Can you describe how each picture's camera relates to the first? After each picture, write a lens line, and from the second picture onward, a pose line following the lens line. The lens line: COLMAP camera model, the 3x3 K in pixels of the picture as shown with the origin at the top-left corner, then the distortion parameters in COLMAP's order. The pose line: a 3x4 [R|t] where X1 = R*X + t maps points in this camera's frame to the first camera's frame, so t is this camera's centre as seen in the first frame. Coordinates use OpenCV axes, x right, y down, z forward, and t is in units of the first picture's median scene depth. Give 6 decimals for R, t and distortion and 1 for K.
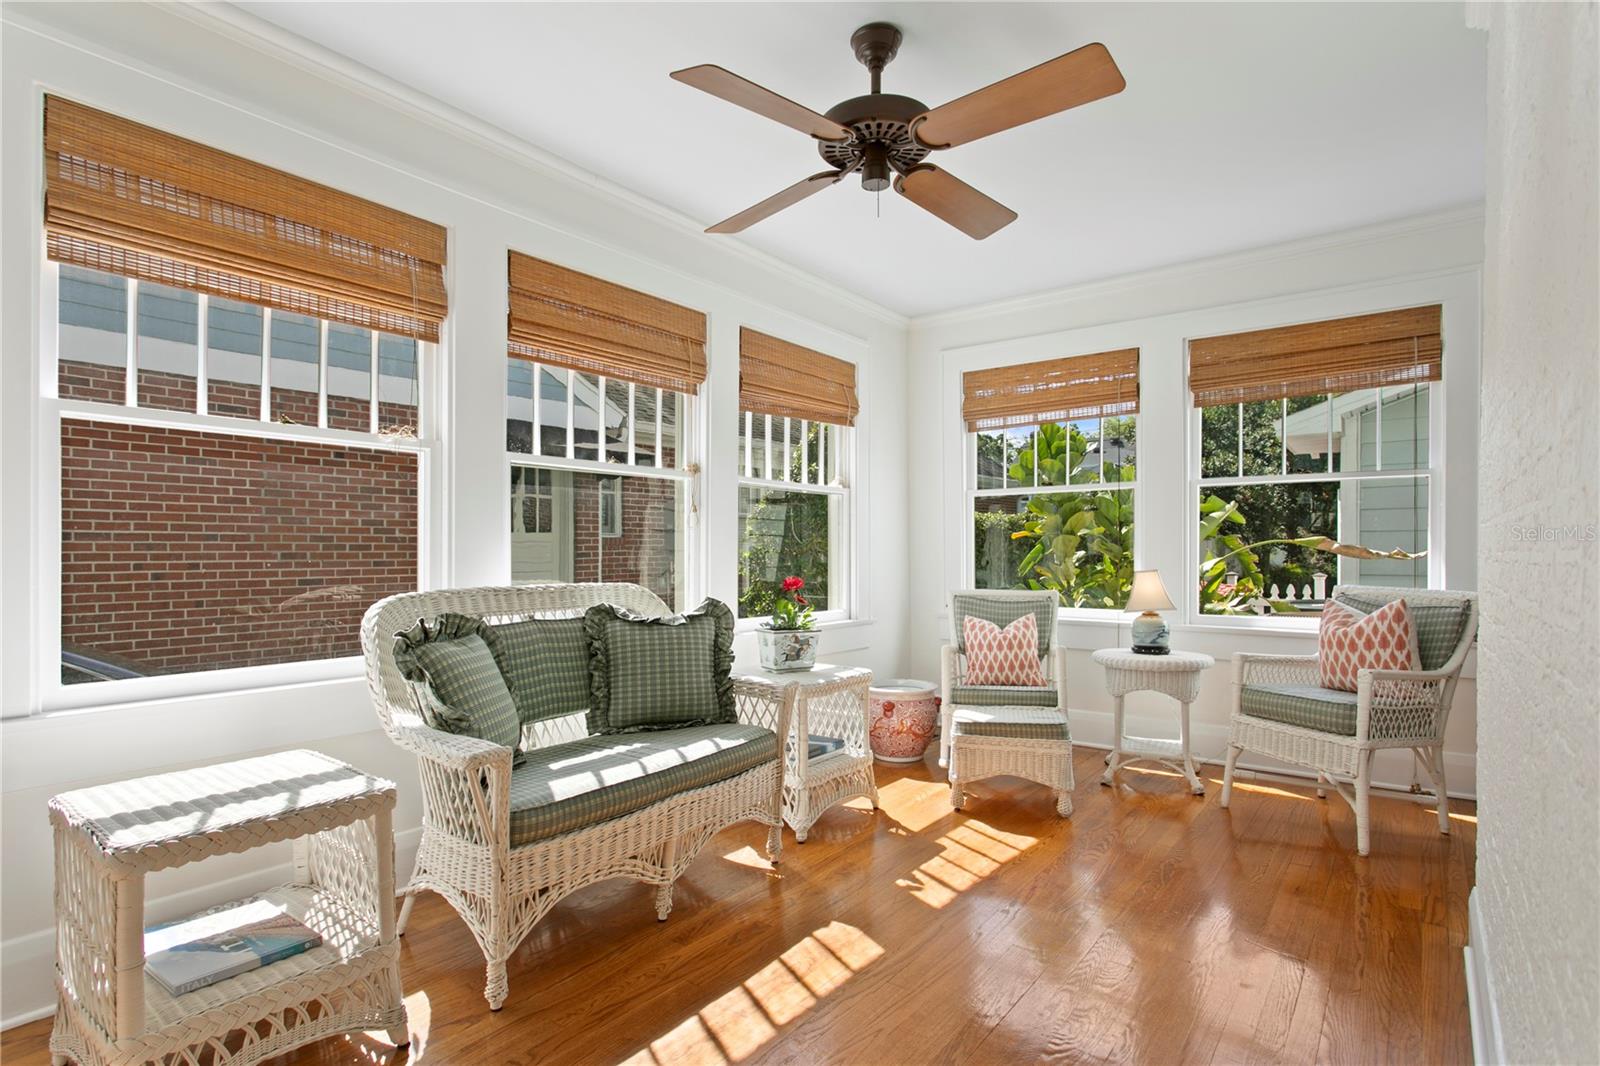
lens RADIAL K [[827.5, 0, 738.6], [0, 827.5, 541.8], [0, 0, 1]] dist [-0.002105, -0.000351]
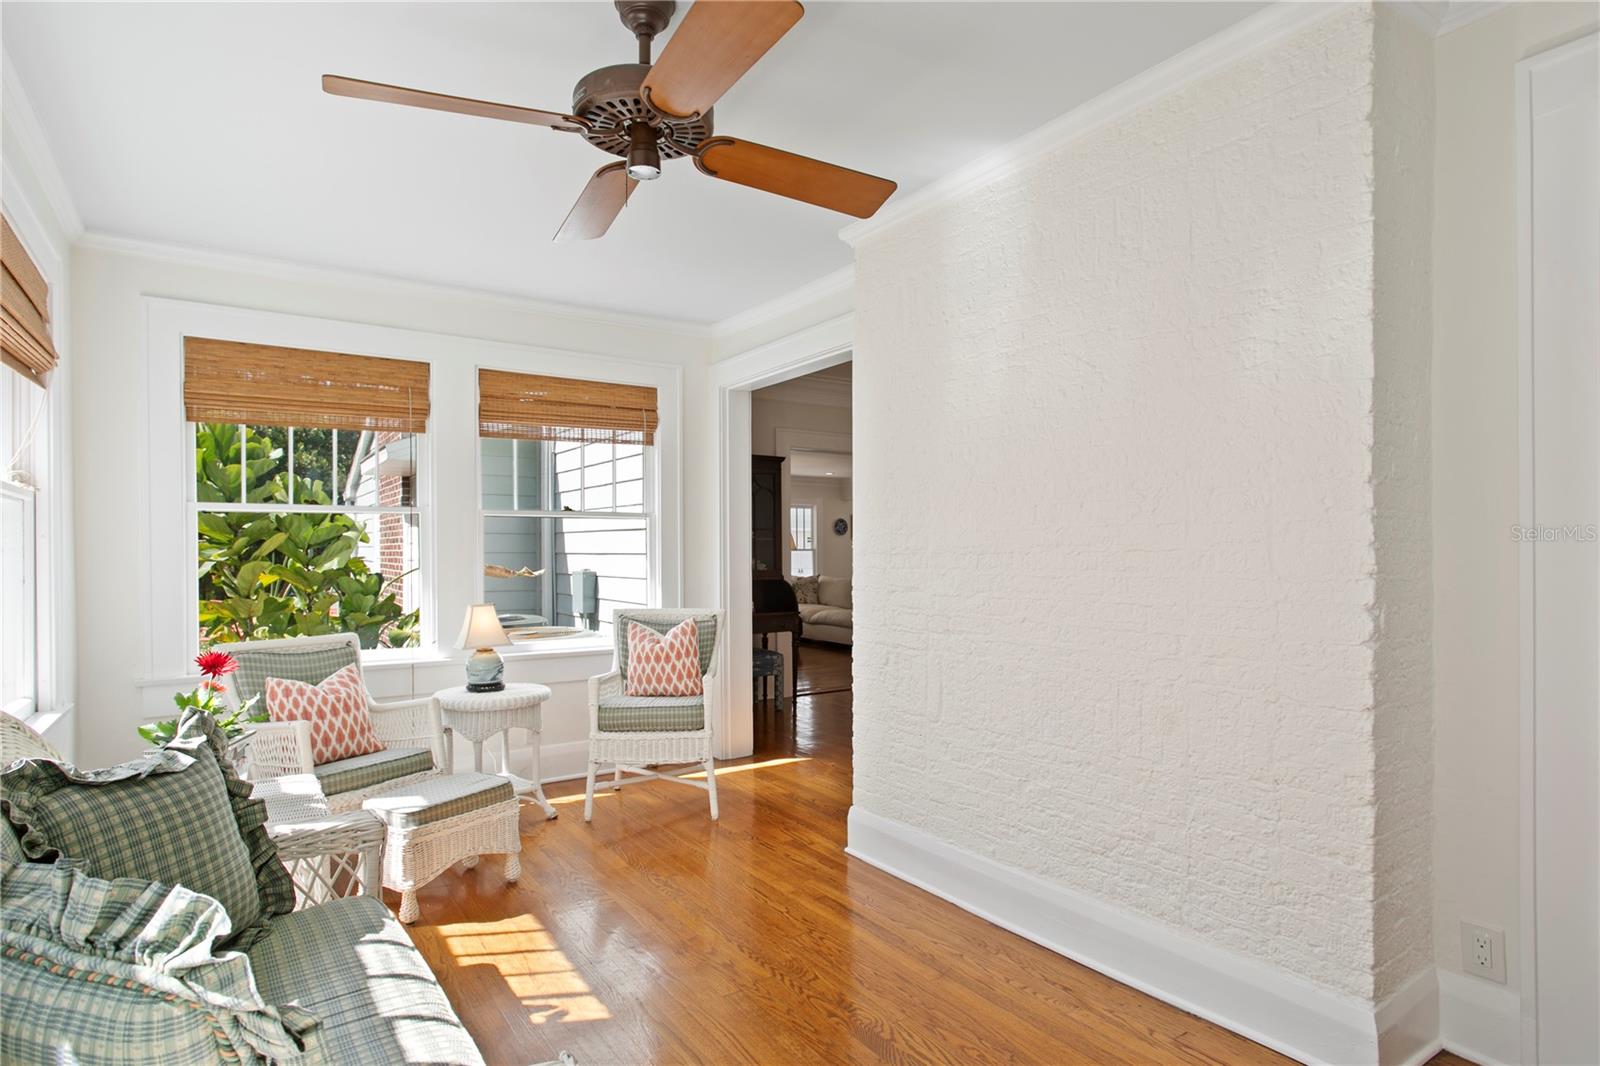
lens RADIAL K [[880.9, 0, 801.5], [0, 880.9, 543.7], [0, 0, 1]] dist [-0.003408, 0.003638]
pose [[0.282583, 0.006688, 0.959220, -0.465328], [-0.005092, 0.999972, -0.005472, -0.039320], [-0.959229, -0.003338, 0.282609, 0.431364]]
